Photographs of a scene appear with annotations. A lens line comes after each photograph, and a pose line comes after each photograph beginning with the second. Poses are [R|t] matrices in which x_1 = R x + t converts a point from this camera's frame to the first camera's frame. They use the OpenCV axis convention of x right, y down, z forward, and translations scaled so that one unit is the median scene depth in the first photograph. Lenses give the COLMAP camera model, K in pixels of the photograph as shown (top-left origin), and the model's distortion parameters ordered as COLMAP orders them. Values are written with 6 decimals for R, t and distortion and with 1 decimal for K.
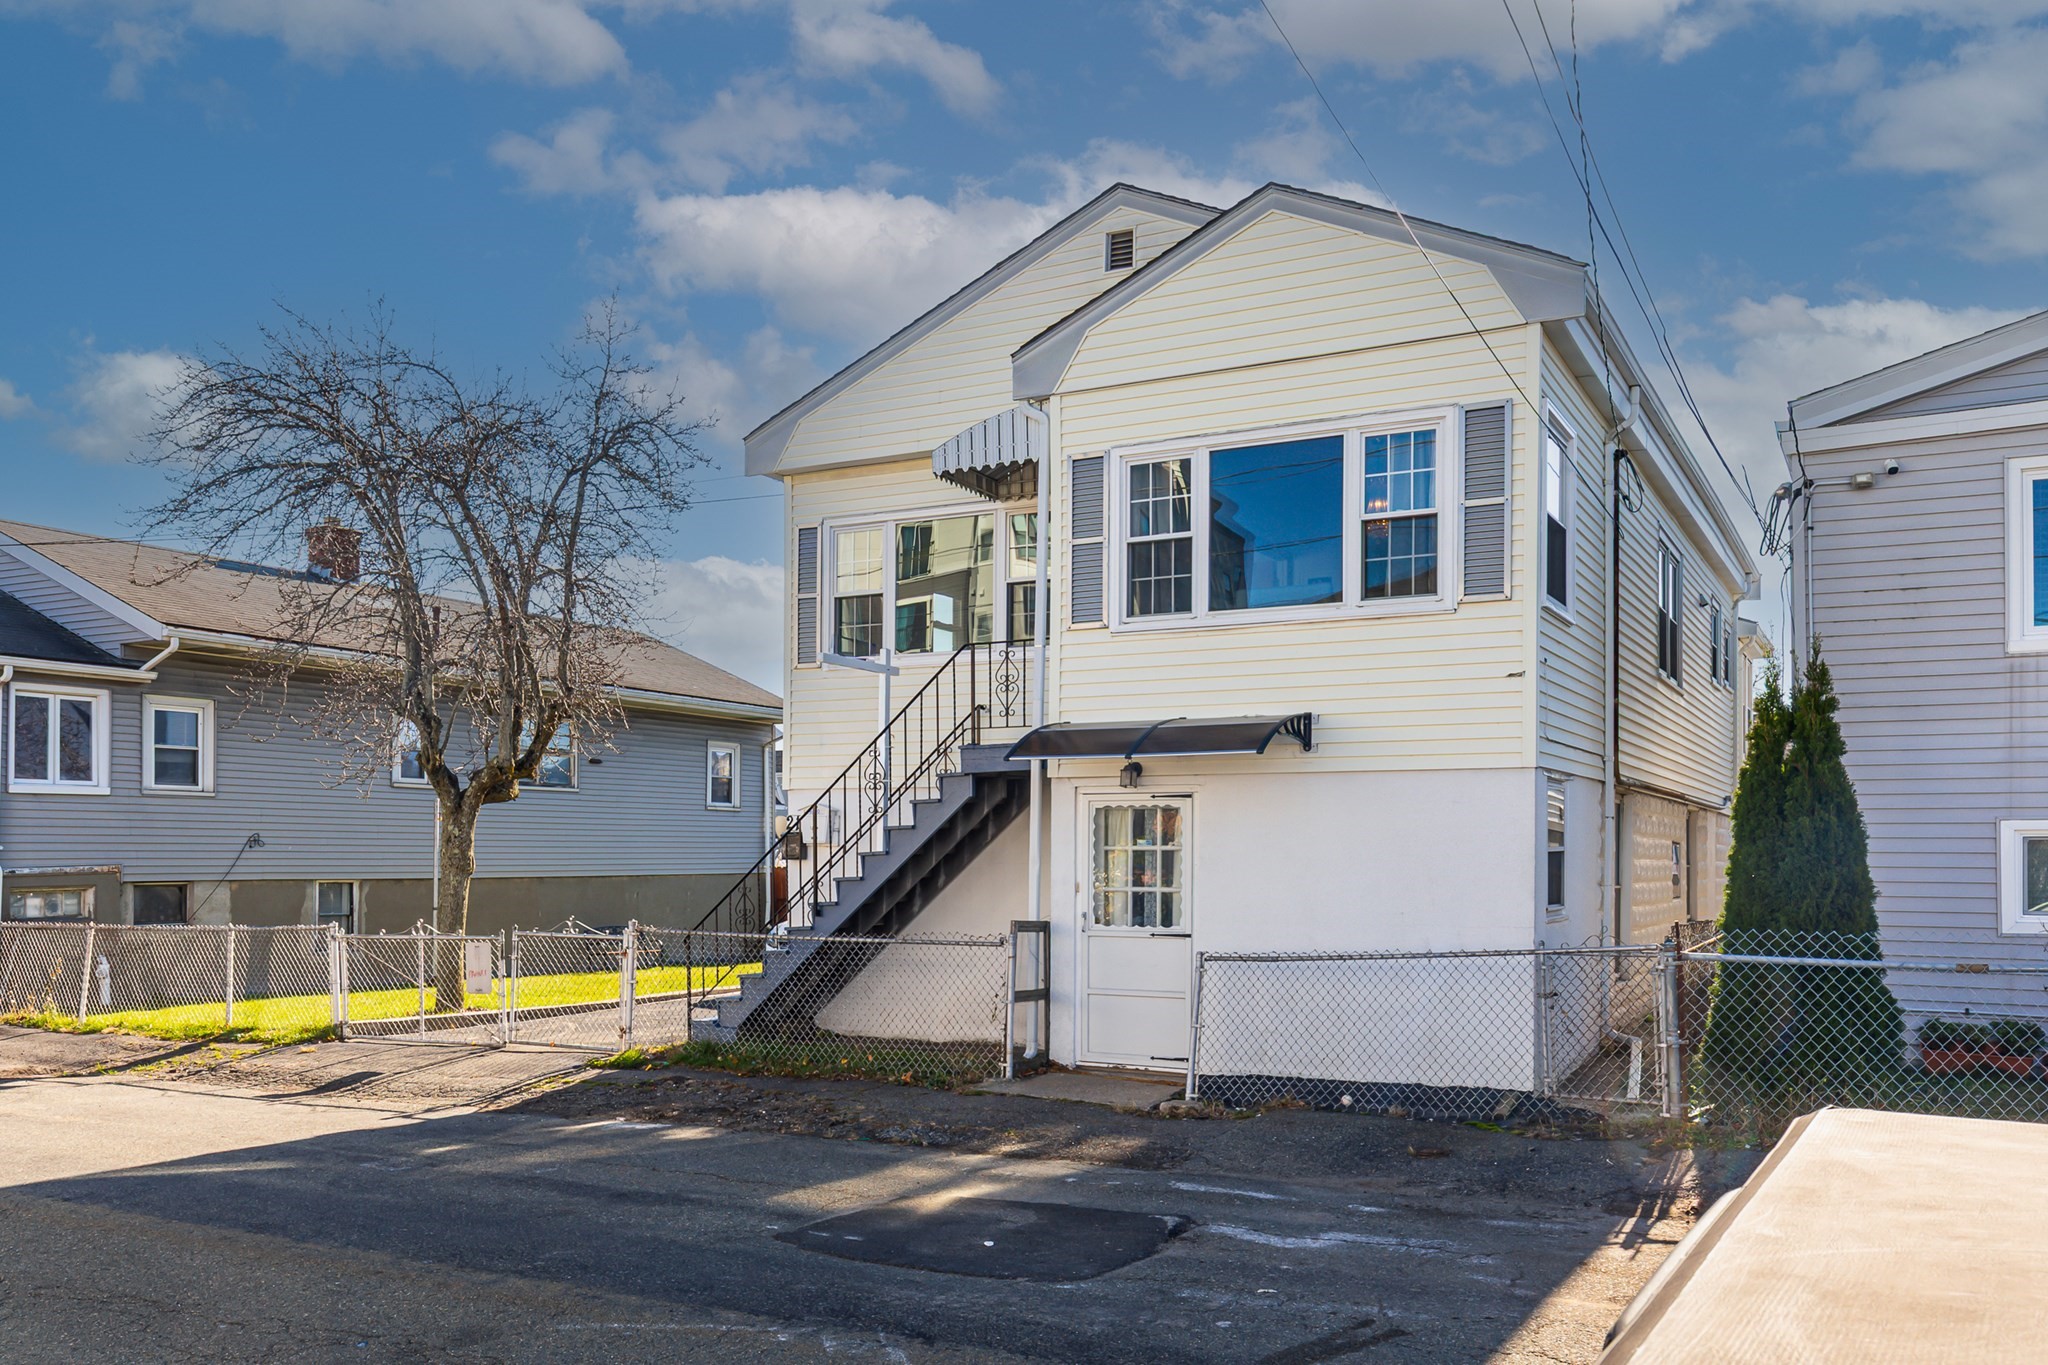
lens RADIAL K [[1634.0, 0, 1024.0], [0, 1634.0, 682.5], [0, 0, 1]] dist [-0.002264, 0.001393]
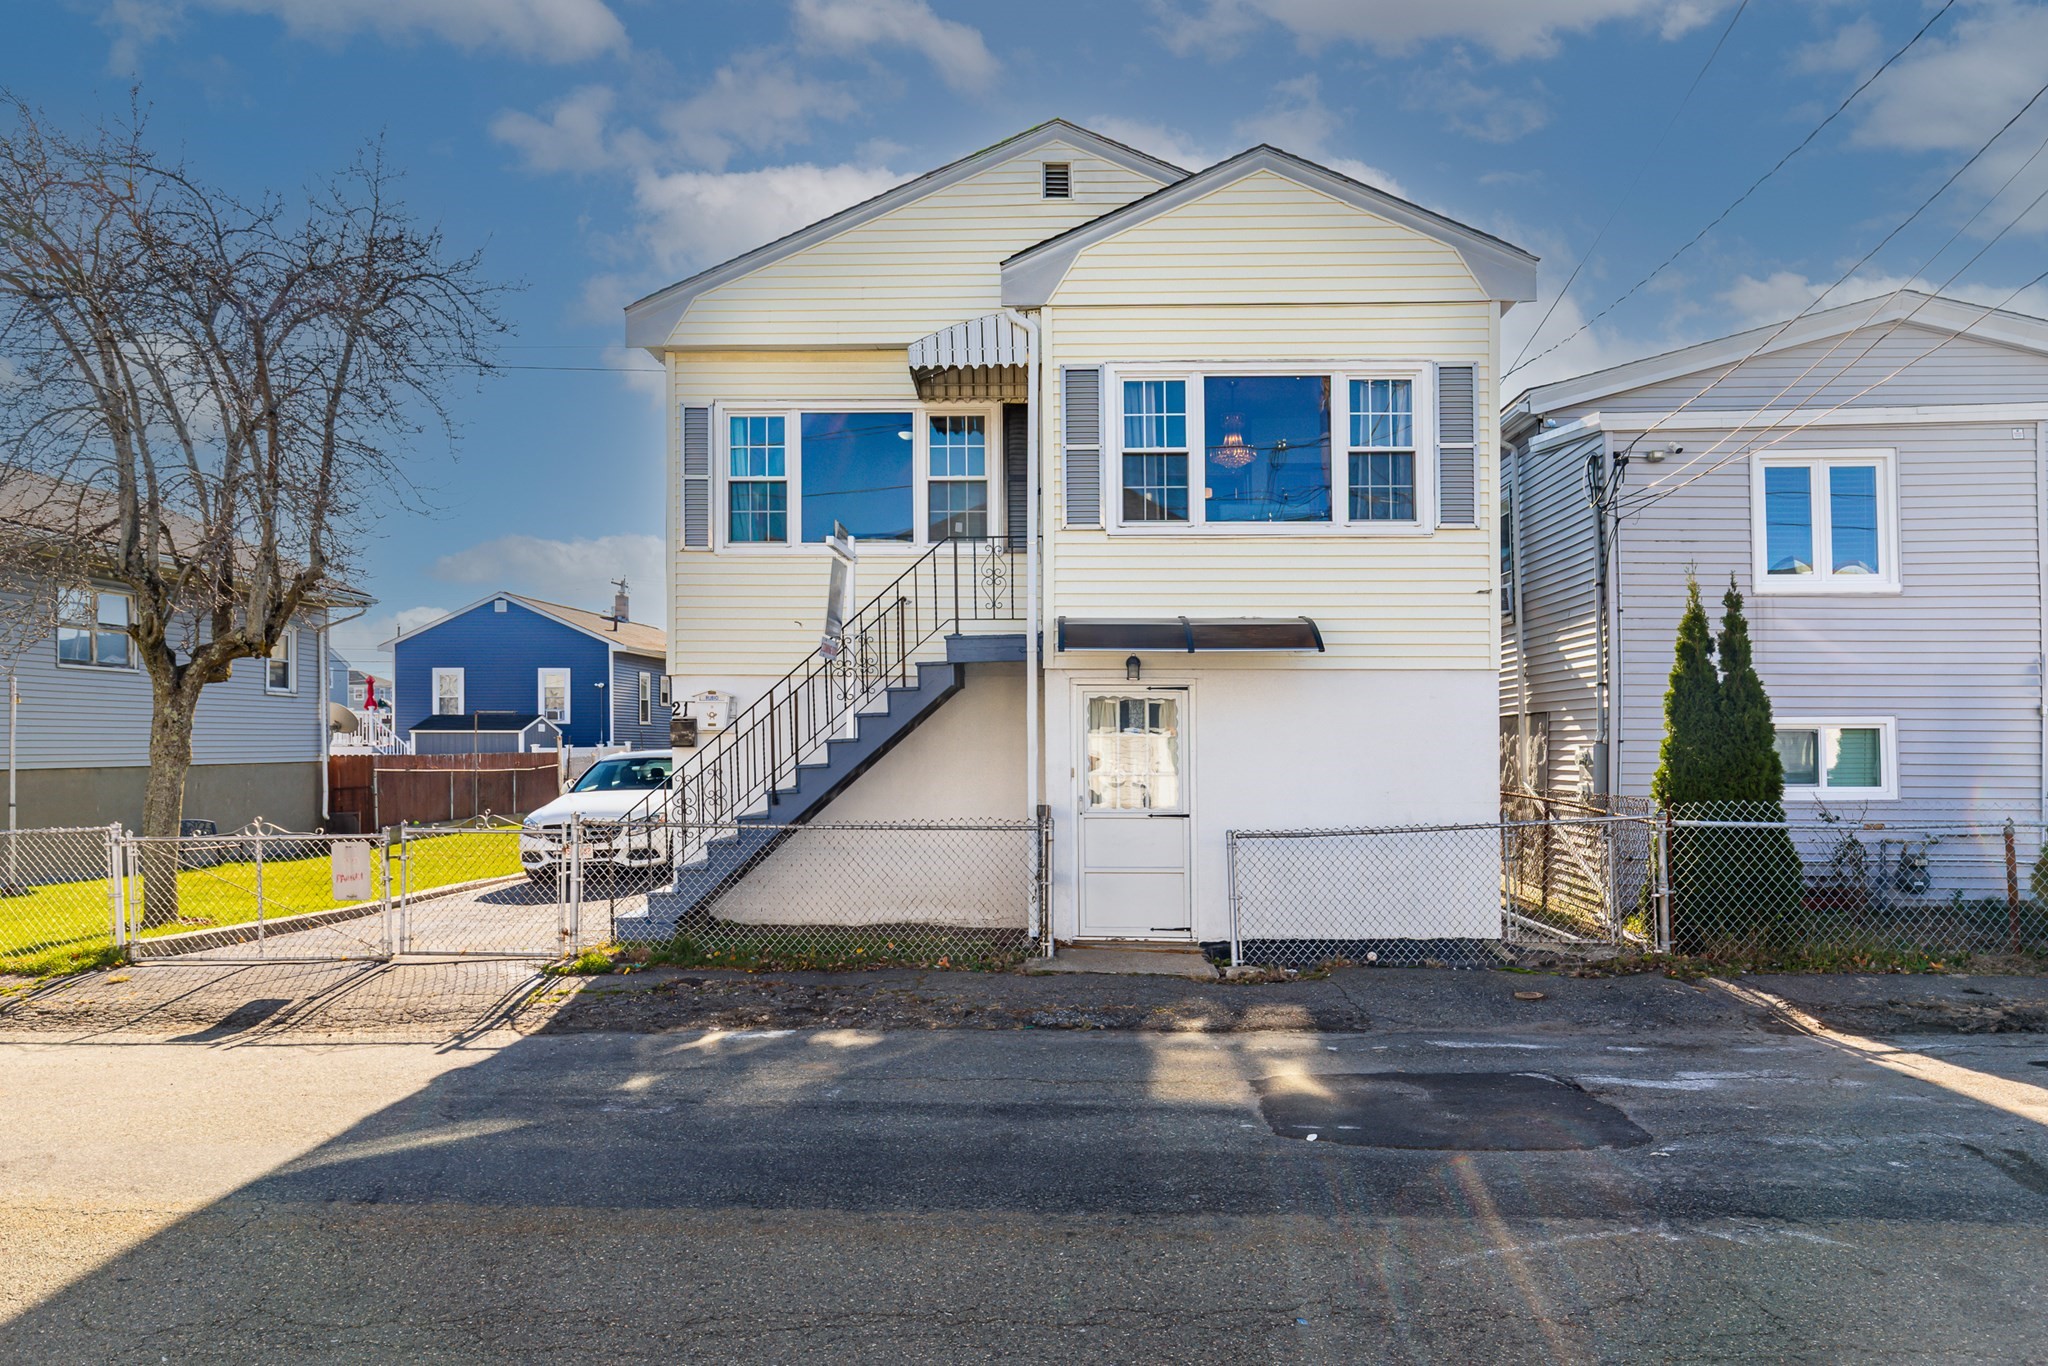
lens RADIAL K [[1407.2, 0, 1025.2], [0, 1407.2, 603.9], [0, 0, 1]] dist [-0.003071, 0.000262]
pose [[0.898430, 0.043846, 0.436922, -0.408155], [-0.046588, 0.998904, -0.004444, 0.021920], [-0.436638, -0.016363, 0.899489, 0.198811]]
